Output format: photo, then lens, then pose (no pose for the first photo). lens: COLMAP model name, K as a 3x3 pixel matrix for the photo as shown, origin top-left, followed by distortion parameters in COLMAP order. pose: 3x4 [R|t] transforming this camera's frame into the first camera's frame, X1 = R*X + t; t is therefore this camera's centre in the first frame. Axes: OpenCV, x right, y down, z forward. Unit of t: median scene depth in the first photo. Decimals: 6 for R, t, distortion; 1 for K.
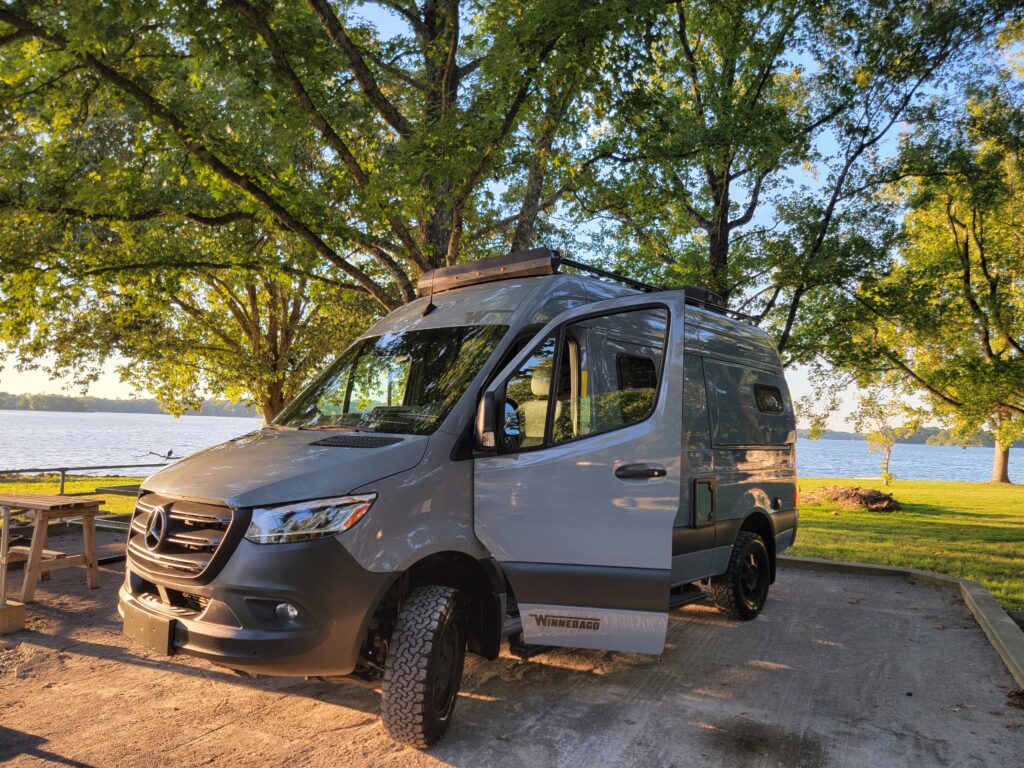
lens RADIAL K [[717.6, 0, 515.0], [0, 717.6, 386.4], [0, 0, 1]] dist [0.045992, 0.003021]
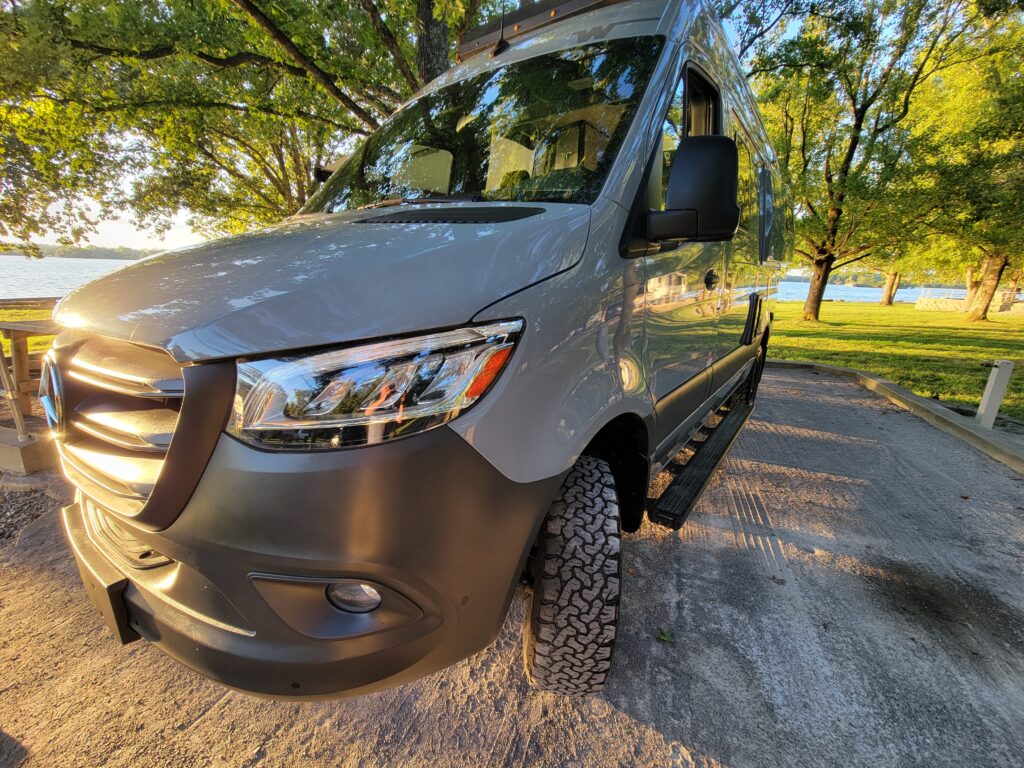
lens RADIAL K [[415.4, 0, 505.5], [0, 415.4, 385.6], [0, 0, 1]] dist [-0.001388, -0.000019]
pose [[0.995498, -0.030132, 0.089866, -0.102729], [-0.000111, 0.947752, 0.319008, 0.047197], [-0.094784, -0.317582, 0.943482, 0.334845]]
